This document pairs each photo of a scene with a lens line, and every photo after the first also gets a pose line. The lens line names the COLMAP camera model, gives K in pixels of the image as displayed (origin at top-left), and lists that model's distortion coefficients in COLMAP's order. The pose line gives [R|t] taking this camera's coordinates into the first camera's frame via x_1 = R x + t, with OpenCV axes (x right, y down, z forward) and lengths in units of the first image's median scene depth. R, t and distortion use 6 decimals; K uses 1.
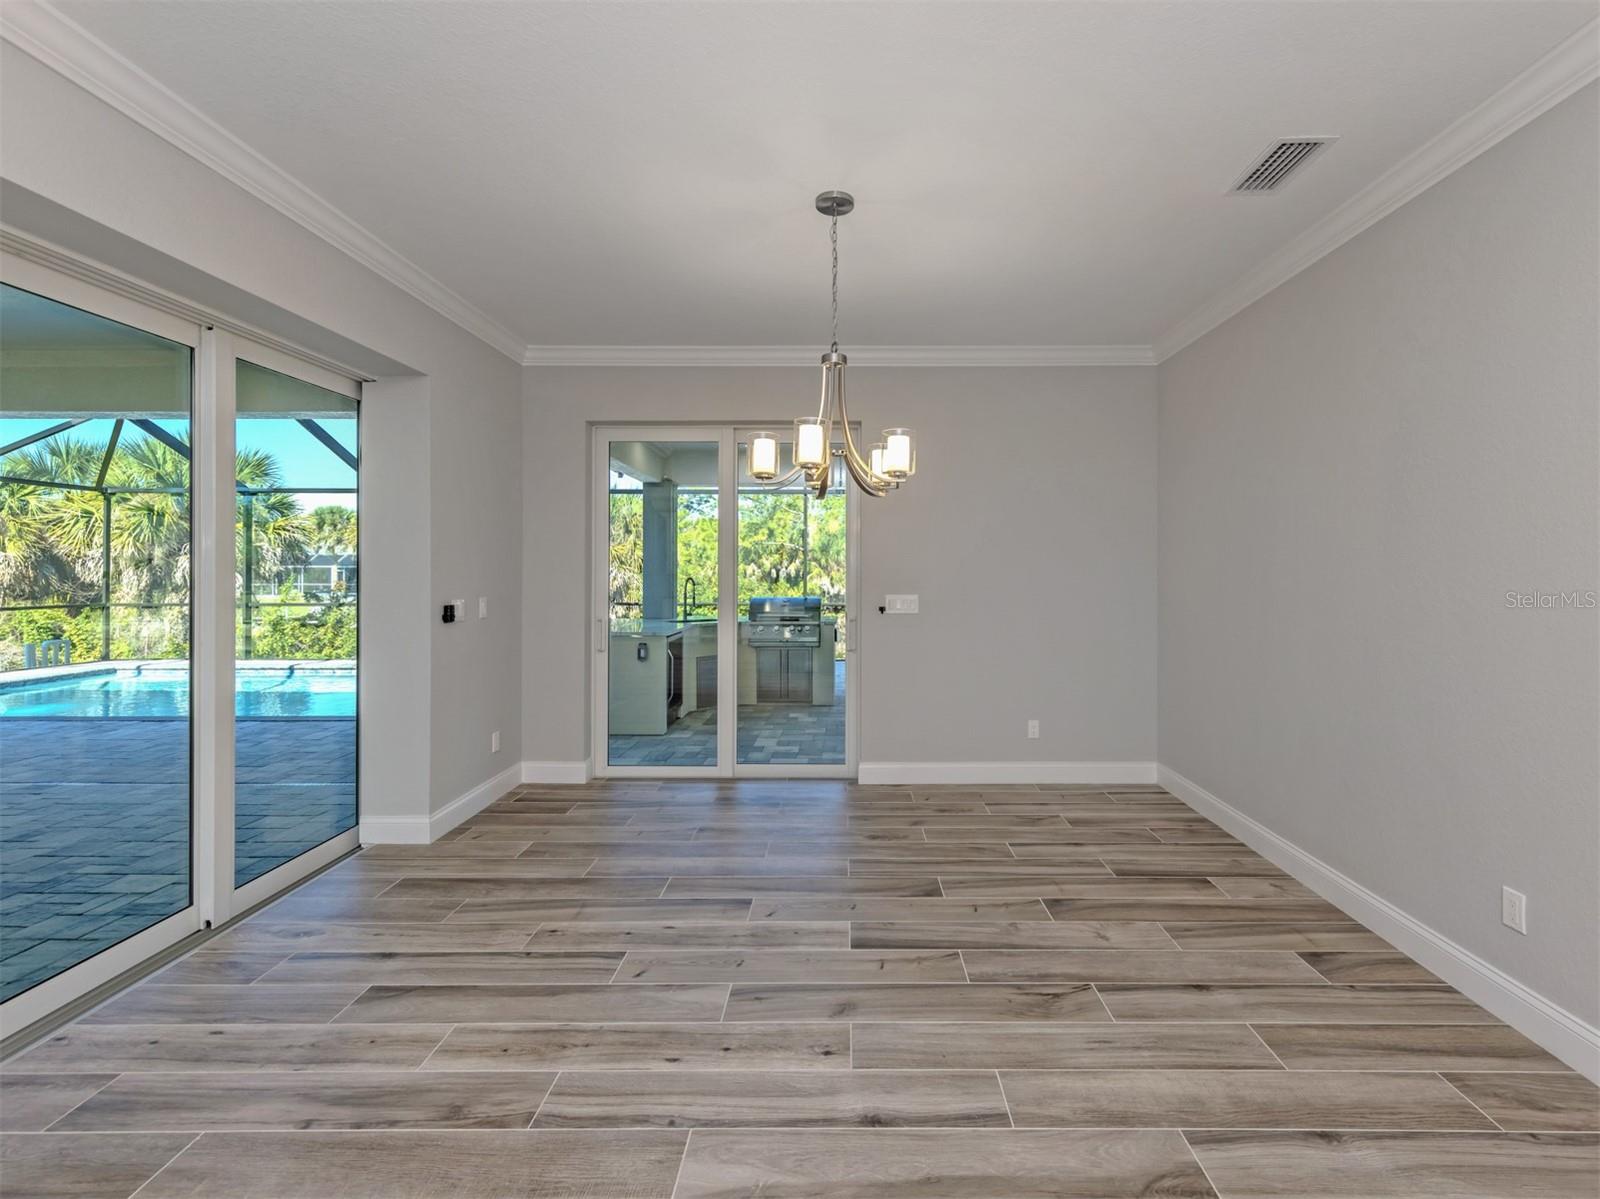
lens RADIAL K [[838.8, 0, 838.4], [0, 838.8, 584.3], [0, 0, 1]] dist [0.010525, -0.000722]
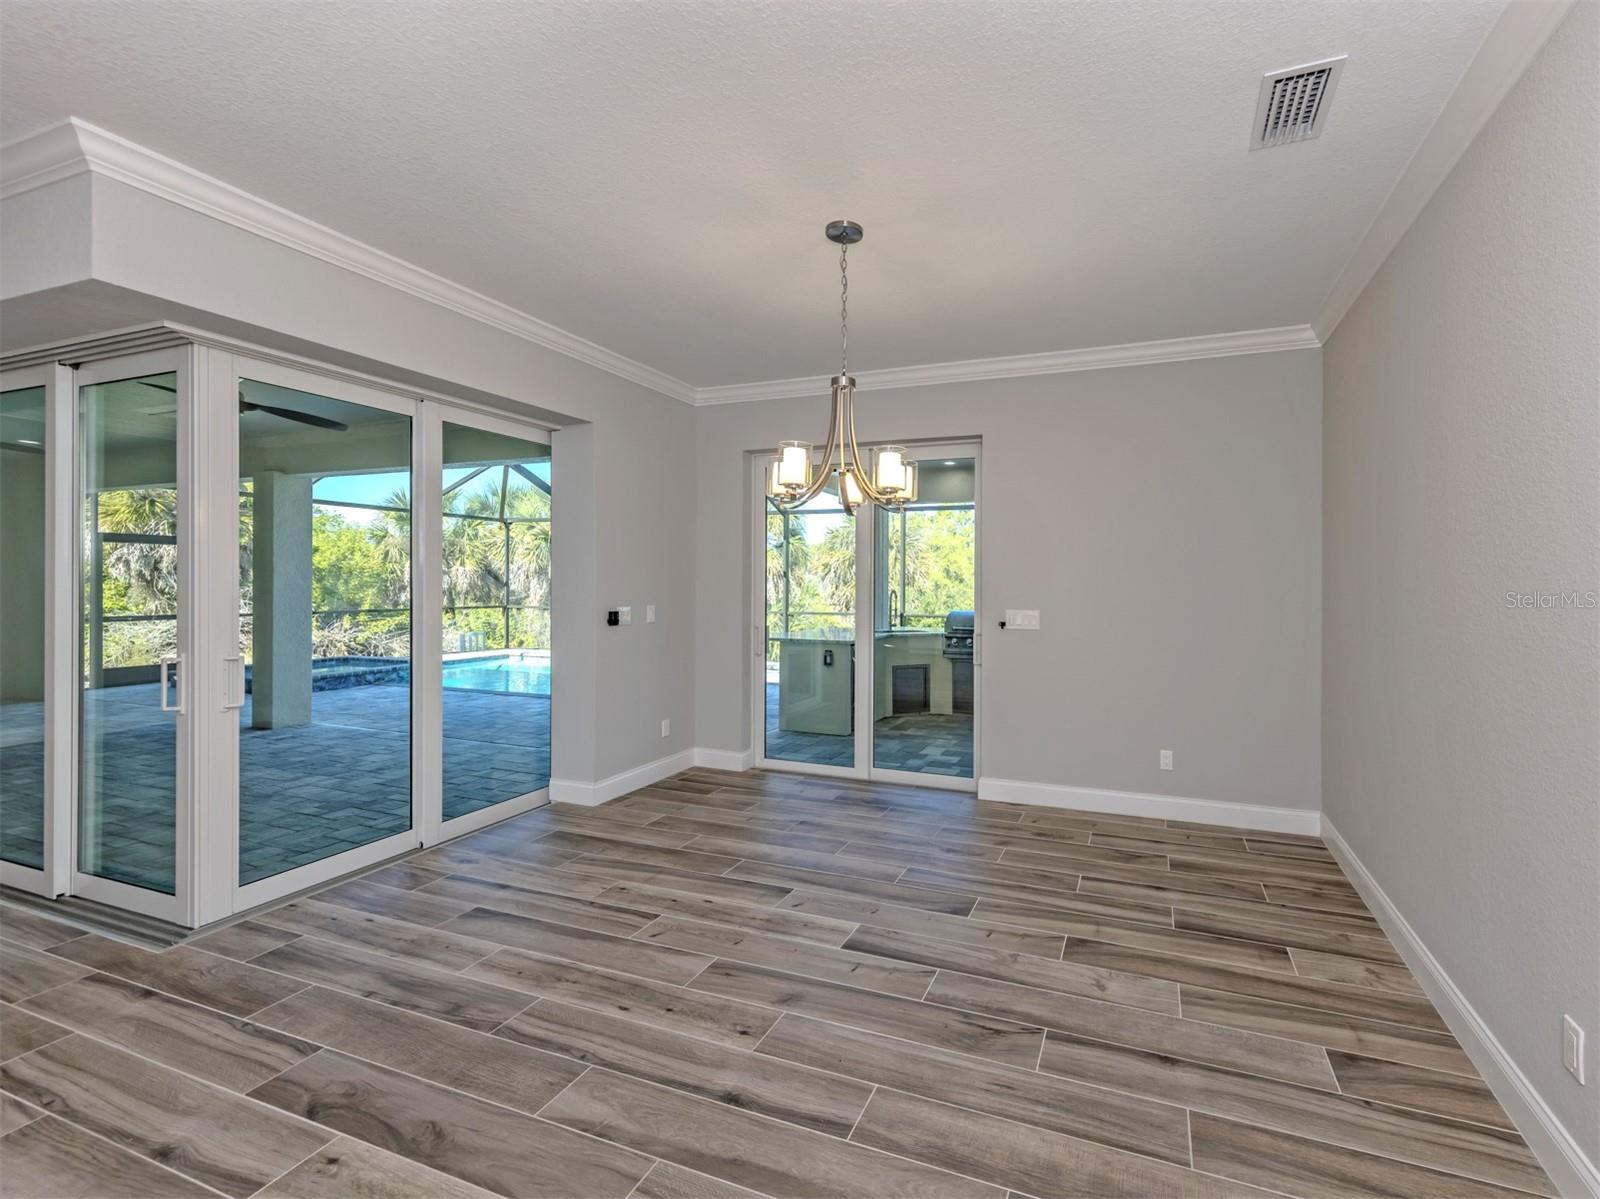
lens RADIAL K [[805.9, 0, 800.0], [0, 805.9, 599.5], [0, 0, 1]] dist [0.012071, -0.001162]
pose [[0.919994, 0.013976, -0.391682, 0.308518], [-0.012595, 0.999902, 0.006095, -0.003531], [0.391729, -0.000674, 0.920080, 0.051544]]
